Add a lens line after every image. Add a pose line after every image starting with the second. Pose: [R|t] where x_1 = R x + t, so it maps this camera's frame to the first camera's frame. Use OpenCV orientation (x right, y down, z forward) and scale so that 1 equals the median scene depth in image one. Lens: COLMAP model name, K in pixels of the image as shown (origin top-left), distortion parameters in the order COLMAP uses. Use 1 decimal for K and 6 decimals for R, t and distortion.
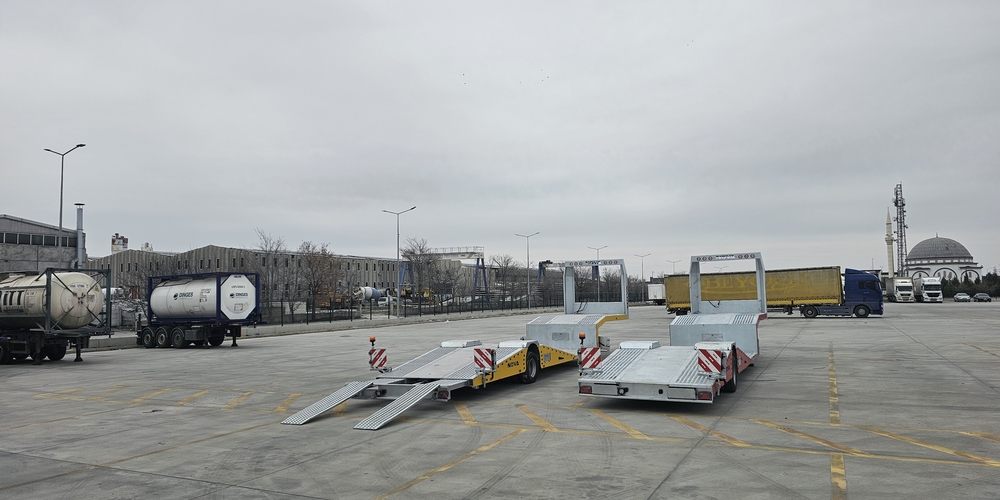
lens RADIAL K [[658.9, 0, 504.4], [0, 658.9, 231.4], [0, 0, 1]] dist [0.036525, -0.002149]
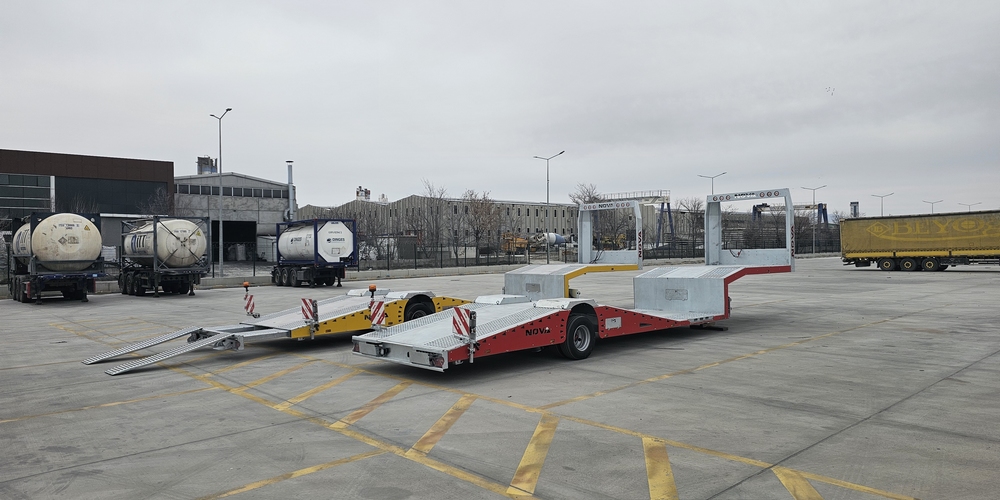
lens RADIAL K [[658.9, 0, 504.4], [0, 658.9, 231.4], [0, 0, 1]] dist [0.036525, -0.002149]
pose [[0.932703, -0.001184, -0.360643, 0.154846], [0.030509, 0.996669, 0.075629, 0.005972], [0.359352, -0.081542, 0.929633, 0.066149]]
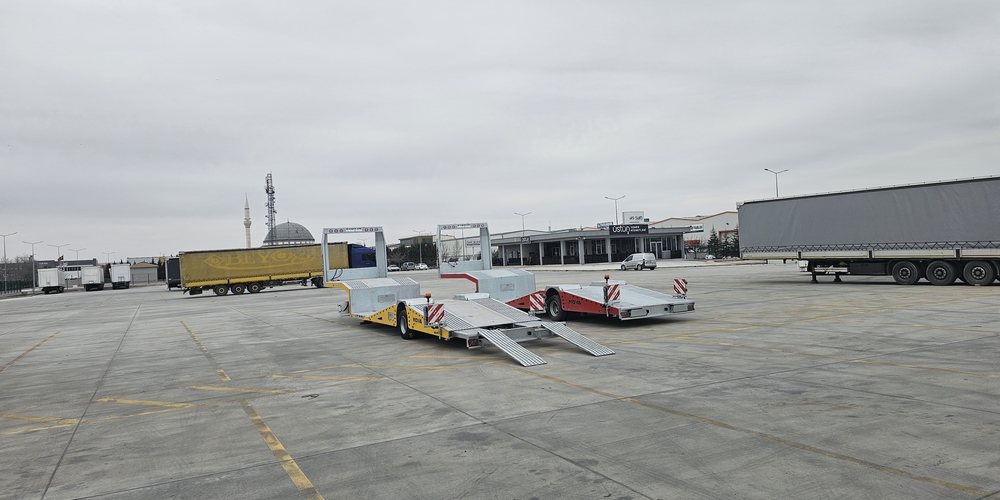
lens RADIAL K [[658.9, 0, 504.4], [0, 658.9, 231.4], [0, 0, 1]] dist [0.036525, -0.002149]
pose [[0.598875, 0.016254, 0.800678, -0.231947], [-0.036551, 0.999307, 0.007053, 0.014686], [-0.800008, -0.033489, 0.599054, 0.083772]]
